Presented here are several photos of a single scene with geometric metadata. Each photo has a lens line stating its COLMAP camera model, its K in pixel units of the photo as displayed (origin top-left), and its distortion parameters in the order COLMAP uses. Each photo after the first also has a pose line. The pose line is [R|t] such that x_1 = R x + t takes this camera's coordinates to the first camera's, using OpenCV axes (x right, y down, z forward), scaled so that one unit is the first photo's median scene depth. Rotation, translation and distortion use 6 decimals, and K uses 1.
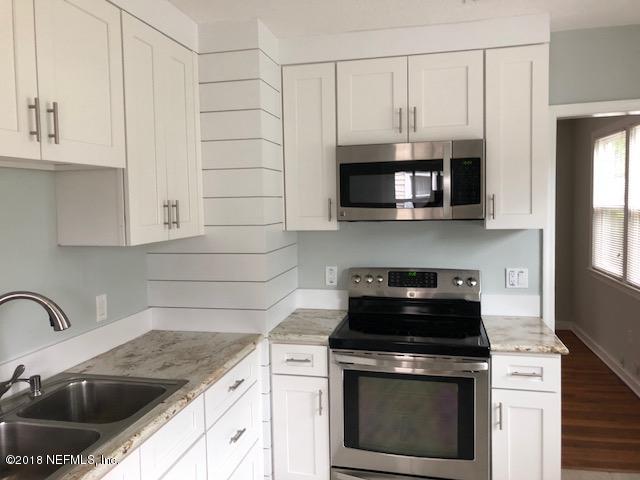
lens RADIAL K [[531.6, 0, 315.3], [0, 531.6, 236.6], [0, 0, 1]] dist [0.034612, -0.016321]
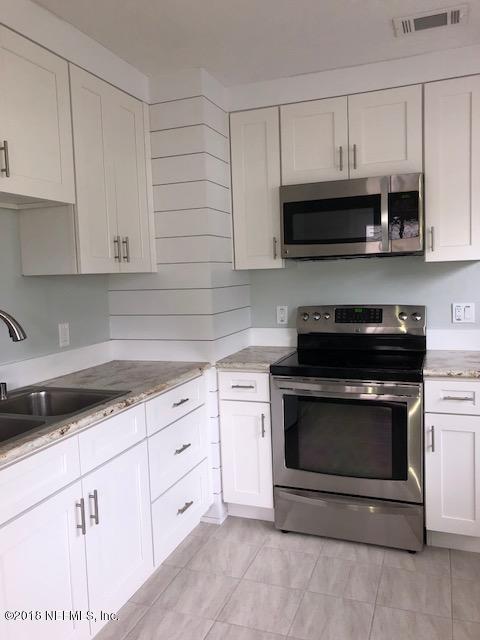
lens RADIAL K [[531.6, 0, 245.4], [0, 531.6, 320.2], [0, 0, 1]] dist [0.034612, -0.016321]
pose [[0.992211, -0.007211, -0.124357, 0.107415], [0.010157, 0.999682, 0.023078, 0.072436], [0.124151, -0.024161, 0.991969, -0.060763]]
